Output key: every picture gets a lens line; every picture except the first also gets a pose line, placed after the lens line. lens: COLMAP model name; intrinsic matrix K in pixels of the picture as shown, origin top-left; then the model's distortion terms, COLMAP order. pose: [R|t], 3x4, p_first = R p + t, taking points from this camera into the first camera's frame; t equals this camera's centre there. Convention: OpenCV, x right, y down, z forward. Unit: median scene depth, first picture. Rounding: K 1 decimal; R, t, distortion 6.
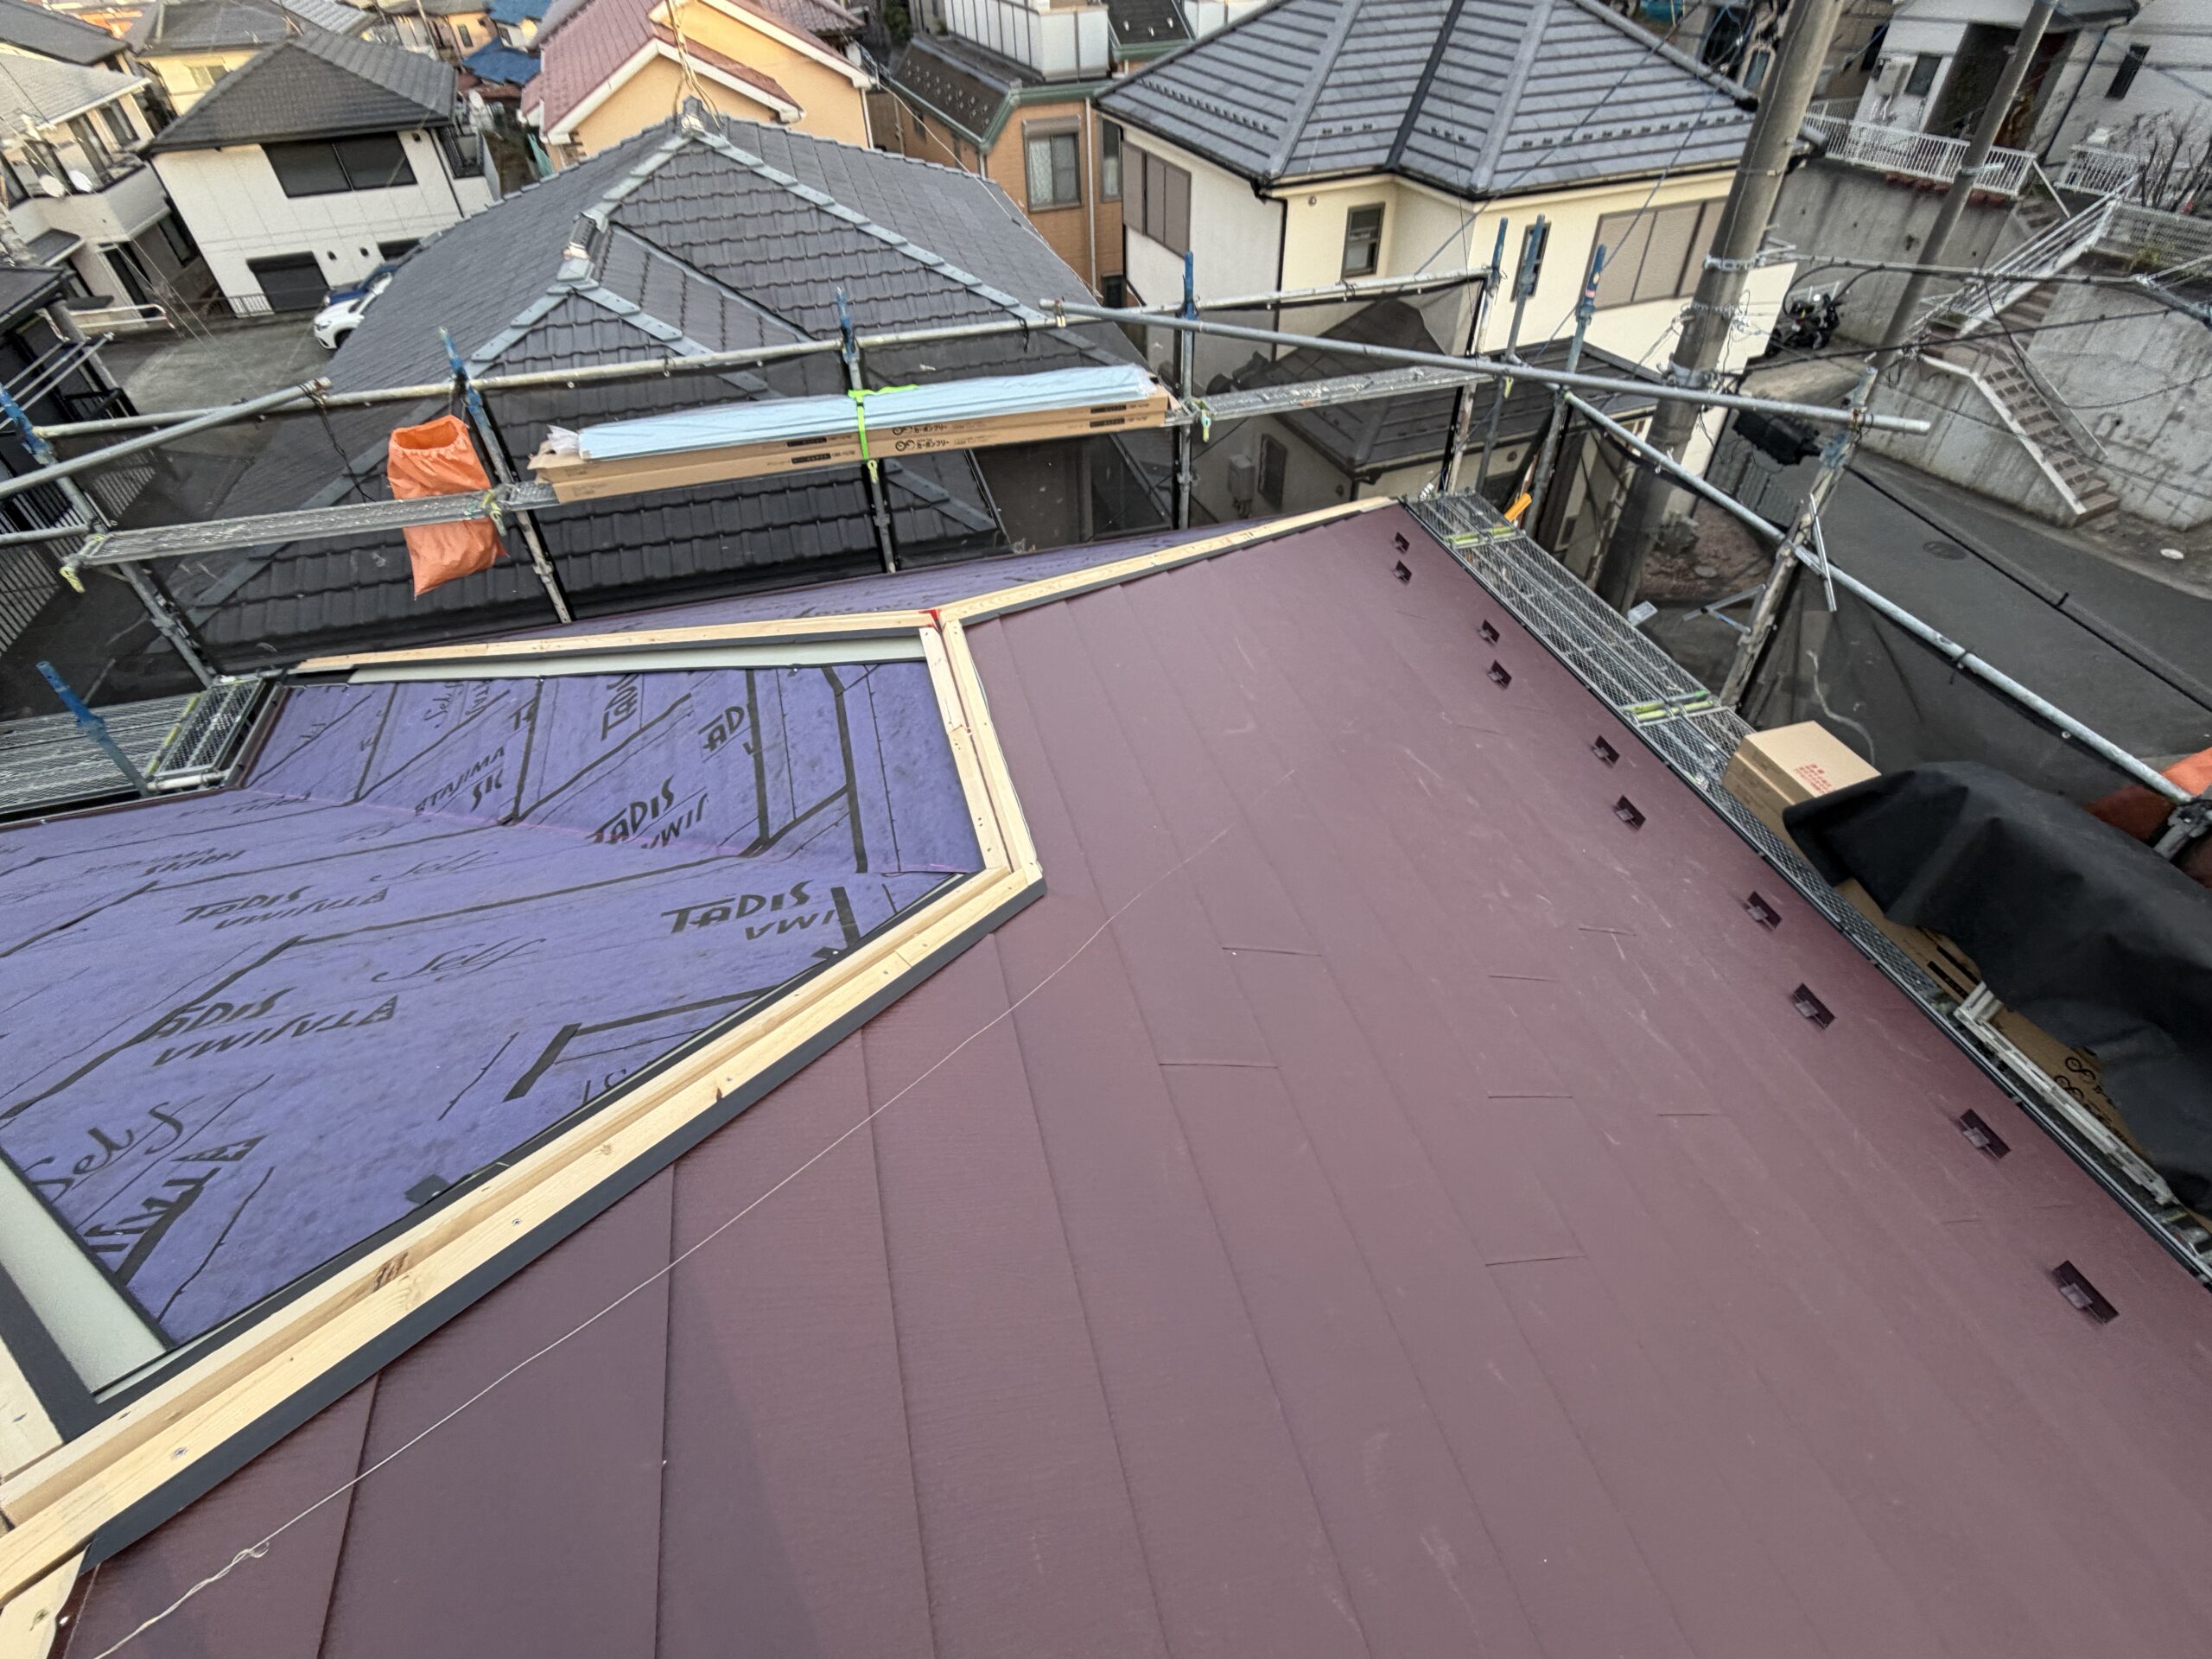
lens RADIAL K [[1084.6, 0, 1112.0], [0, 1084.6, 832.1], [0, 0, 1]] dist [0.000040, 0.000721]
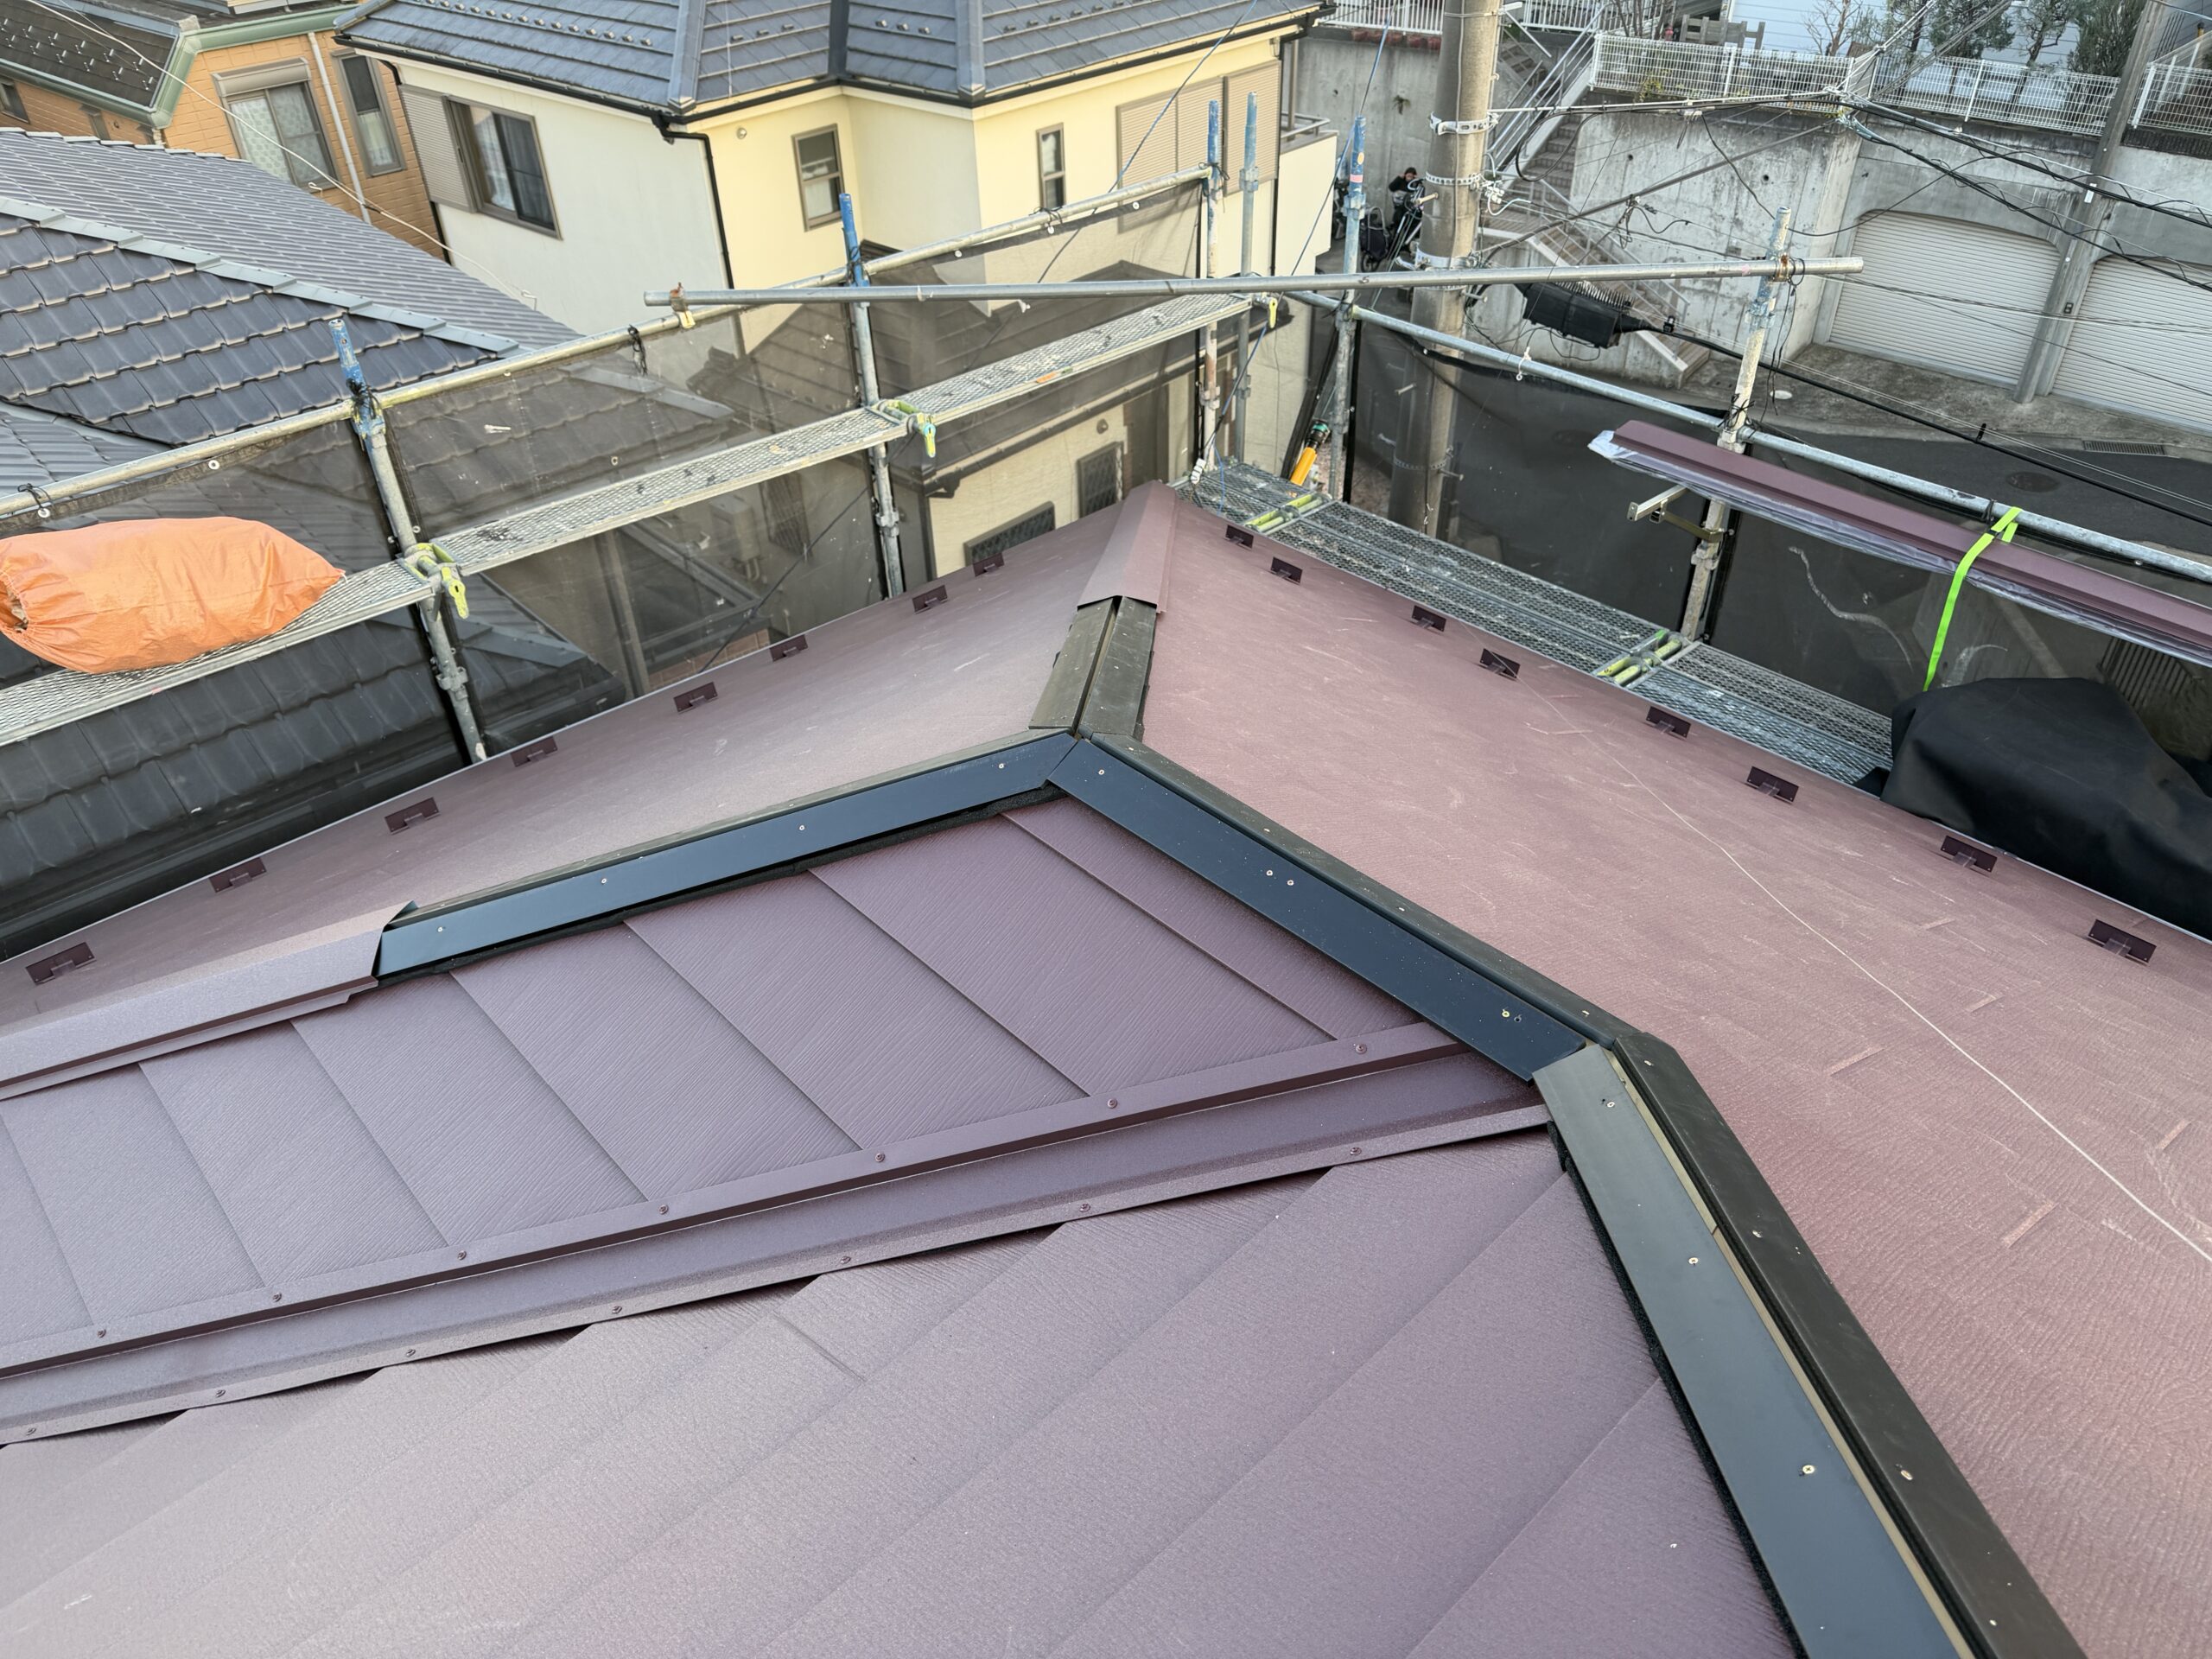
lens RADIAL K [[1578.8, 0, 1092.3], [0, 1578.8, 838.1], [0, 0, 1]] dist [0.027209, -0.034791]
pose [[0.894331, -0.270760, 0.356175, -0.120136], [0.308444, 0.949795, -0.052461, -0.024391], [-0.324089, 0.156778, 0.932945, 0.040174]]
